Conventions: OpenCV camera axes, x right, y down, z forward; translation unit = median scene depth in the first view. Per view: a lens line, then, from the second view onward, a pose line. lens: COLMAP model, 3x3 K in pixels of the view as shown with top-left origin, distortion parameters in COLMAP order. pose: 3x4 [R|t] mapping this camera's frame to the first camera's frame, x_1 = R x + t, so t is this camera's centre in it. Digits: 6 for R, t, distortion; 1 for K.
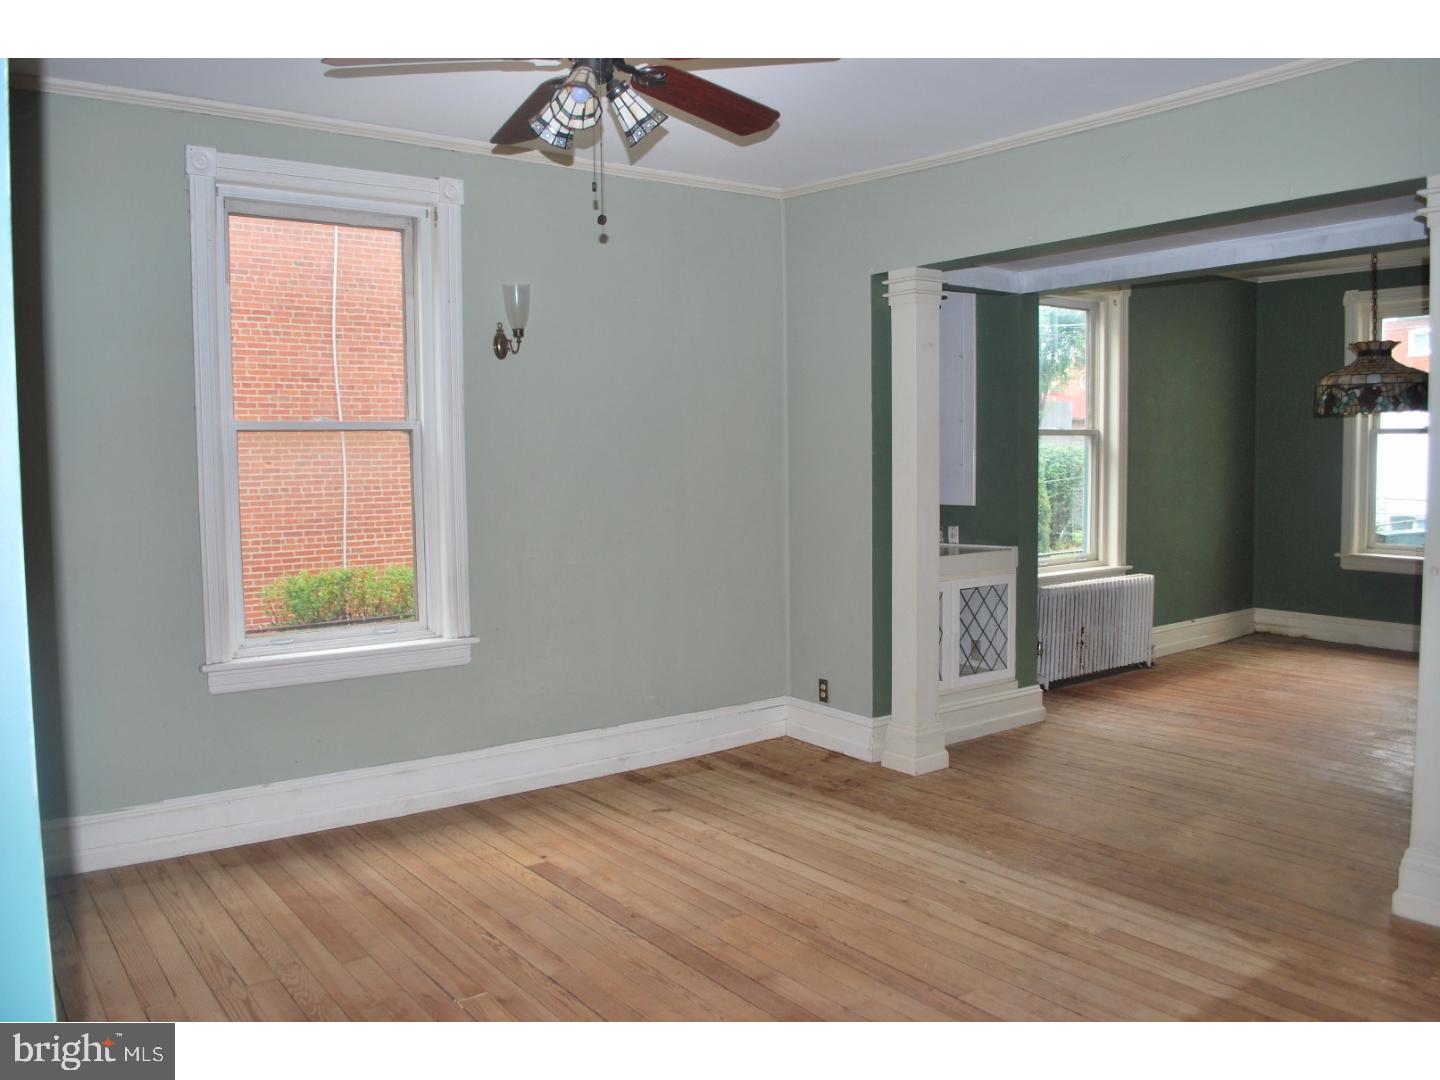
lens RADIAL K [[1136.7, 0, 710.0], [0, 1136.7, 526.8], [0, 0, 1]] dist [-0.082632, 0.014187]
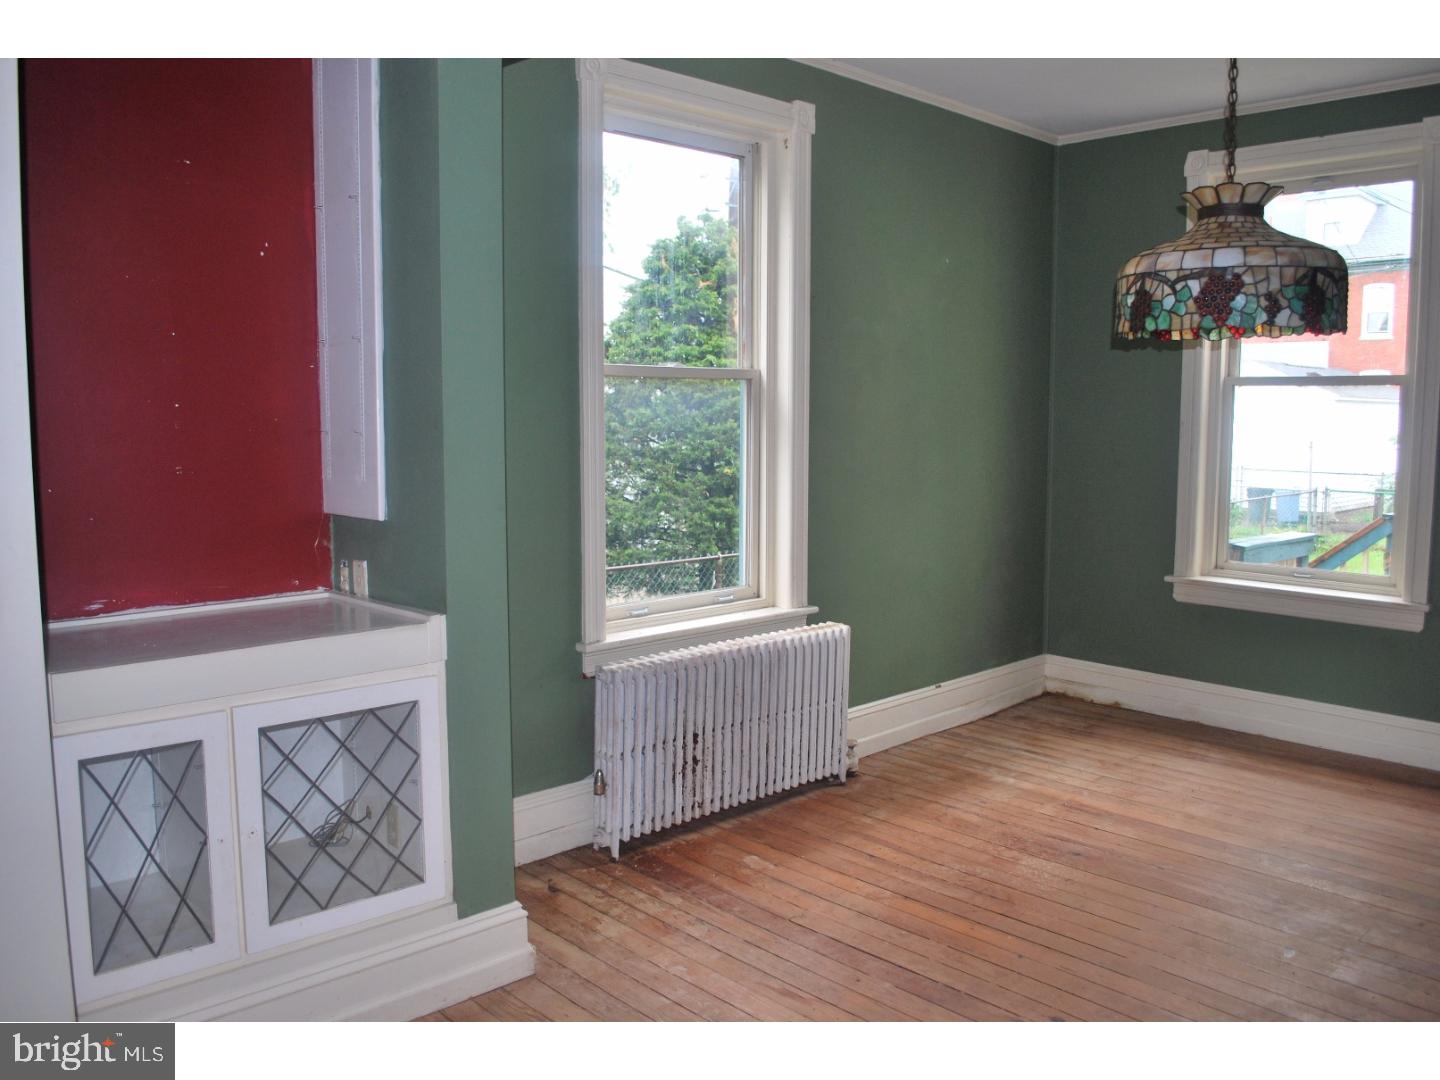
lens RADIAL K [[1136.7, 0, 713.1], [0, 1136.7, 532.9], [0, 0, 1]] dist [-0.082632, 0.014187]
pose [[0.994217, 0.000421, 0.107388, 0.320268], [-0.004744, 0.999188, 0.040012, -0.033024], [-0.107284, -0.040290, 0.993412, 0.527545]]
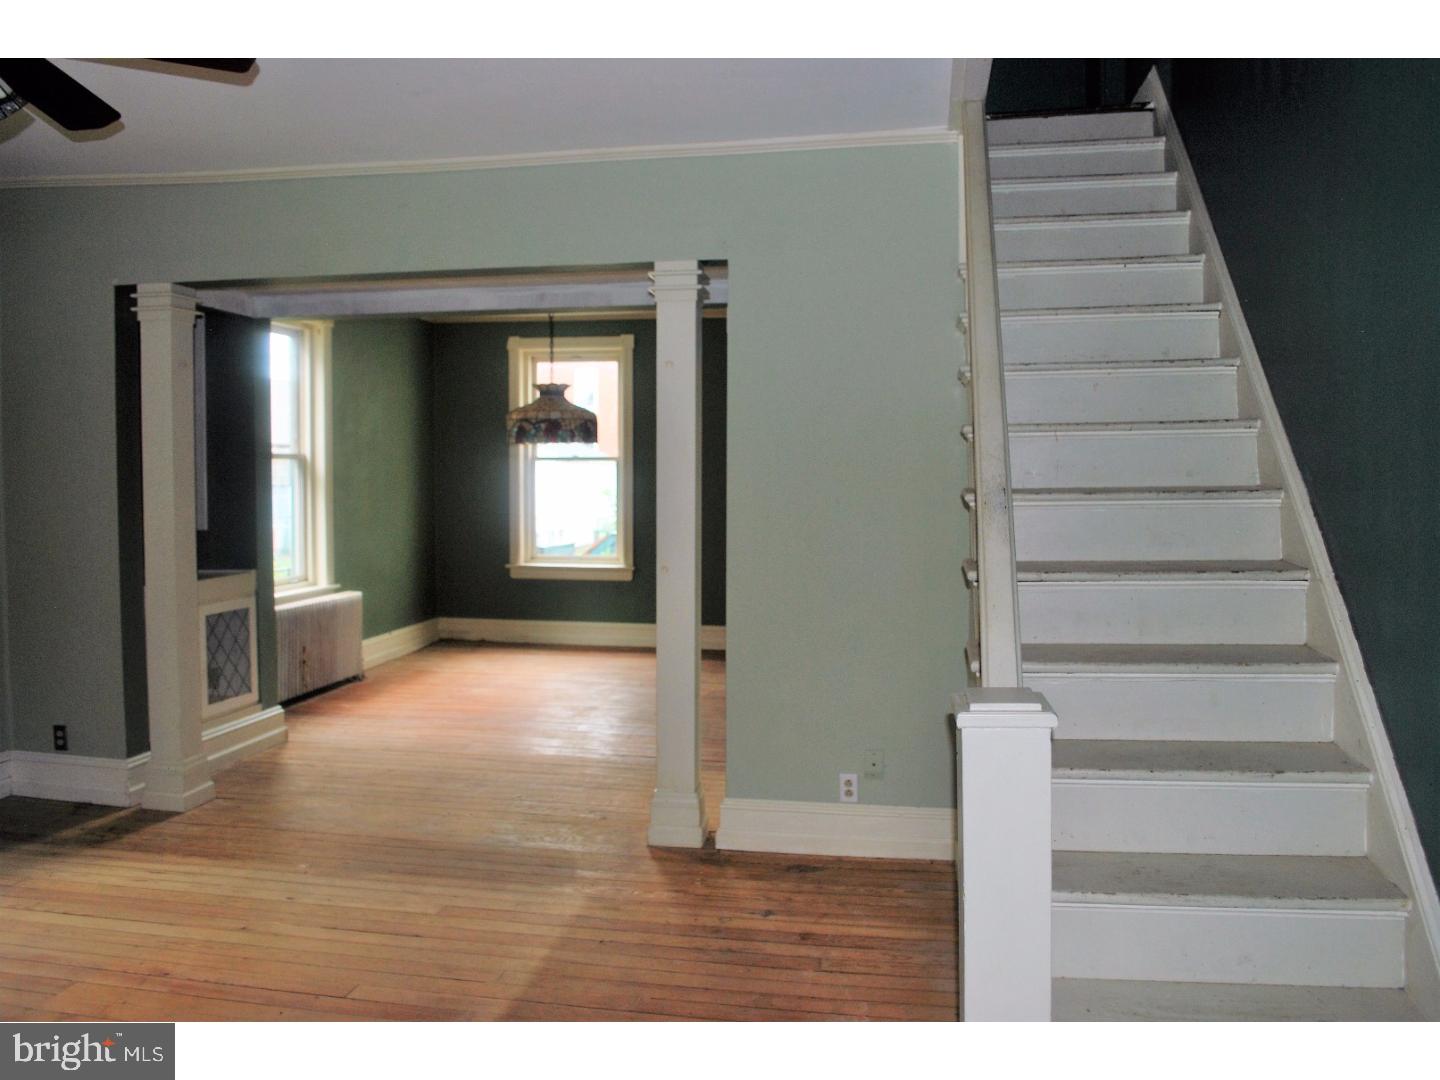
lens RADIAL K [[1136.7, 0, 714.2], [0, 1136.7, 535.0], [0, 0, 1]] dist [-0.082632, 0.014187]
pose [[0.726694, -0.025258, 0.686497, -0.111119], [0.034510, 0.999404, 0.000240, 0.000468], [-0.686094, 0.023517, 0.727133, -0.001680]]
